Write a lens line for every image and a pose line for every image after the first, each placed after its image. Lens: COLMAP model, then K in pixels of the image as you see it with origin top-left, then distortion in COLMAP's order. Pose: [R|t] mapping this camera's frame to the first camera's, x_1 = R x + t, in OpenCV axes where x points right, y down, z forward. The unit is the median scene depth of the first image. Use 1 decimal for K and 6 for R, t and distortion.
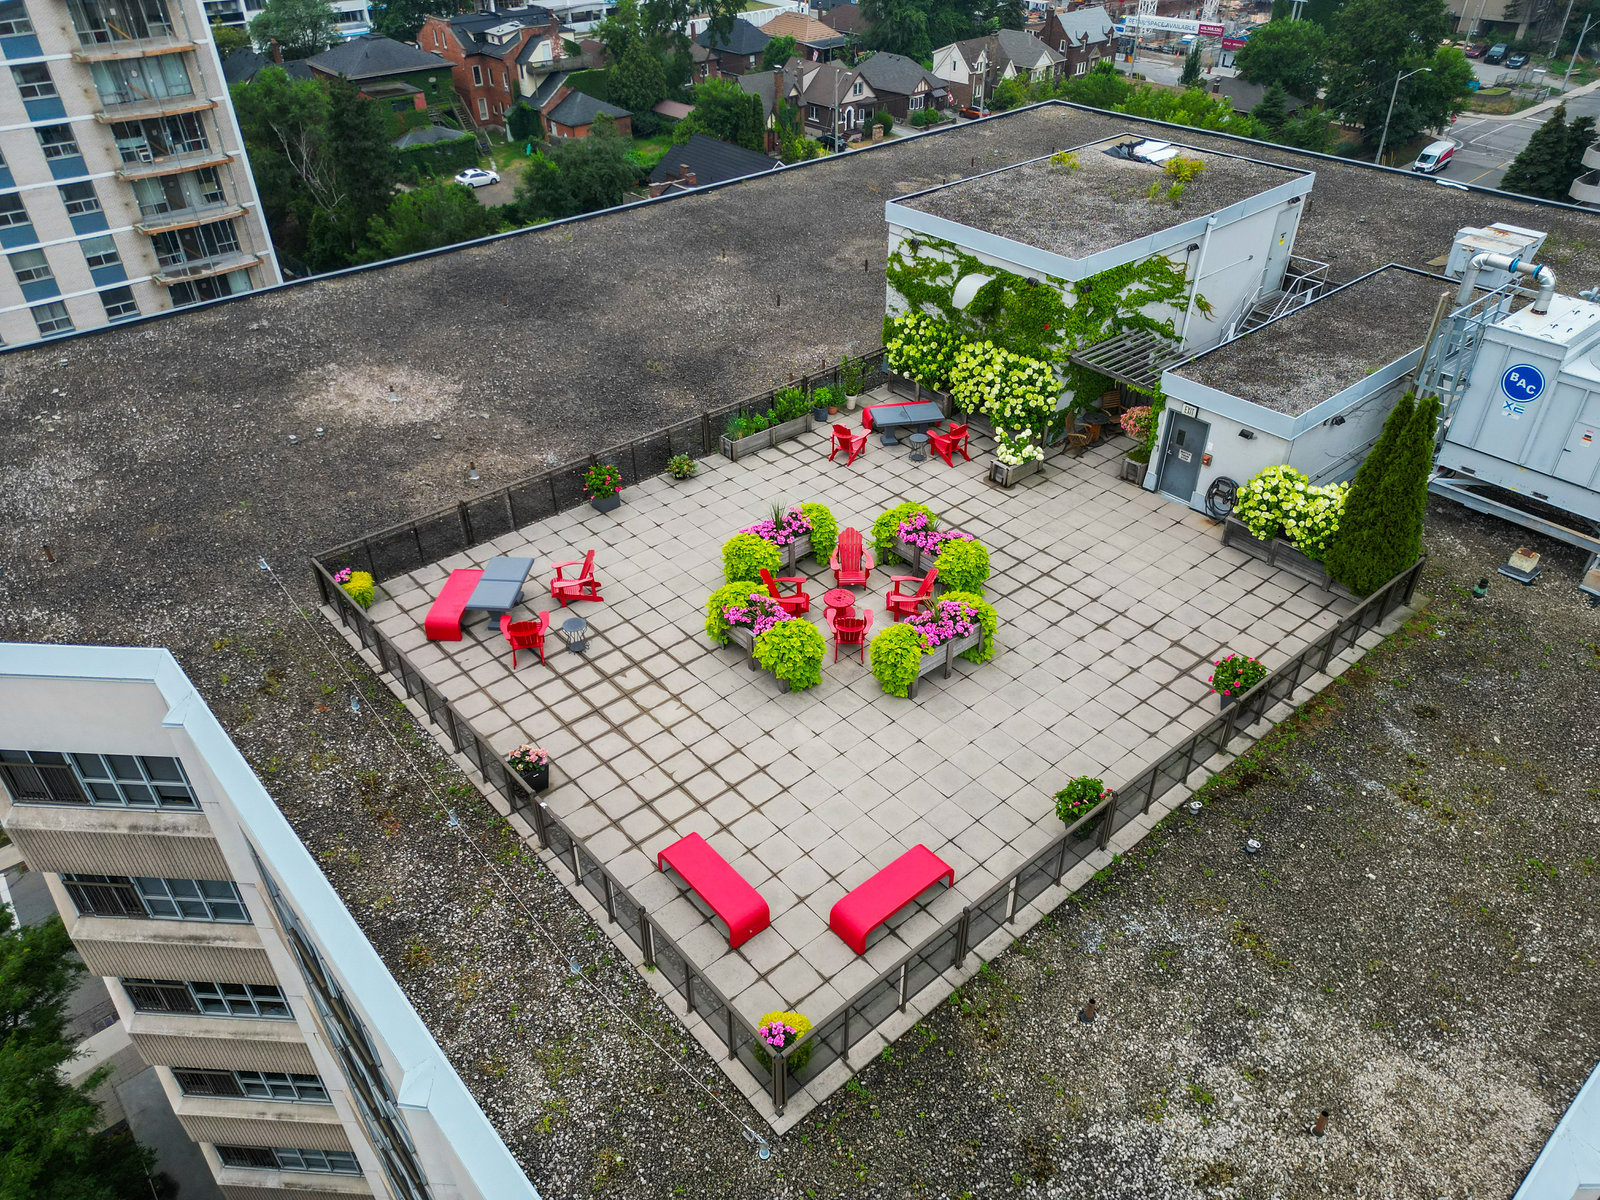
lens RADIAL K [[1131.6, 0, 801.7], [0, 1131.6, 603.9], [0, 0, 1]] dist [0.033281, -0.000214]
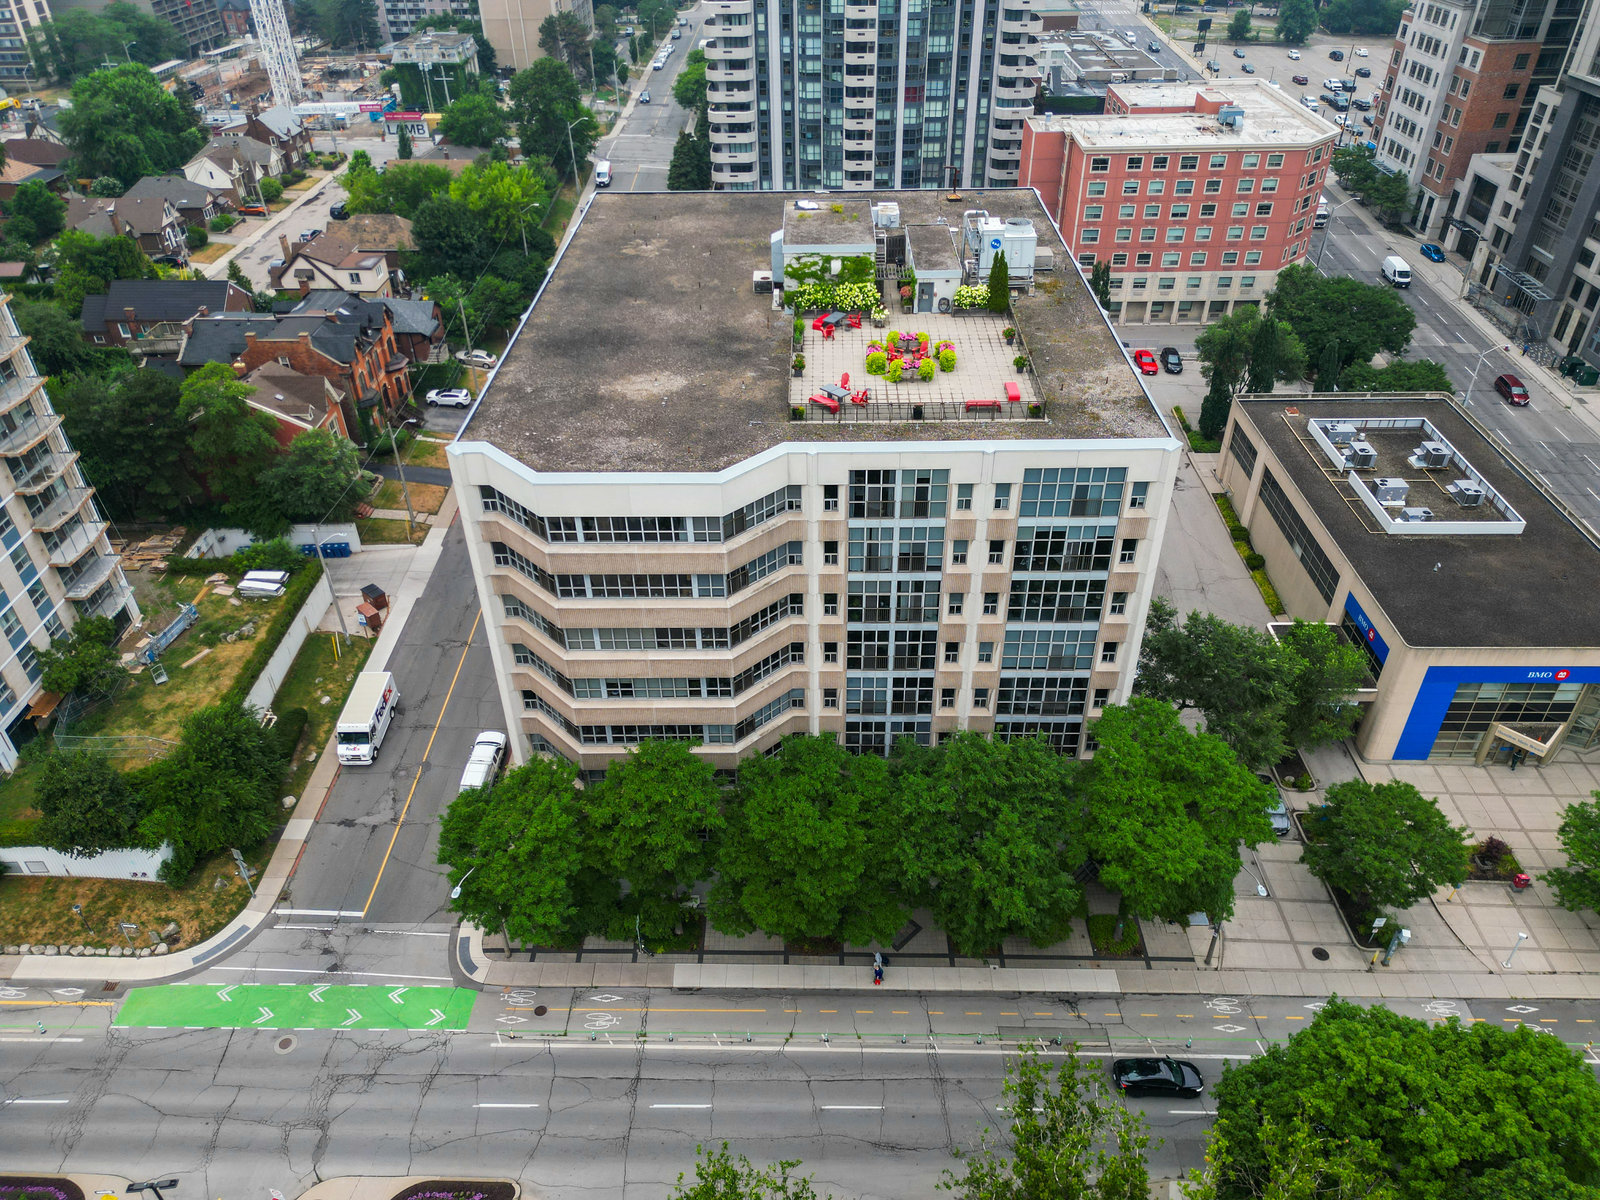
lens RADIAL K [[1131.6, 0, 796.9], [0, 1131.6, 599.1], [0, 0, 1]] dist [0.033281, -0.000214]
pose [[0.665116, -0.431739, 0.609280, -1.798831], [0.443698, 0.884761, 0.142586, -0.002321], [-0.600627, 0.175500, 0.780030, -0.863357]]
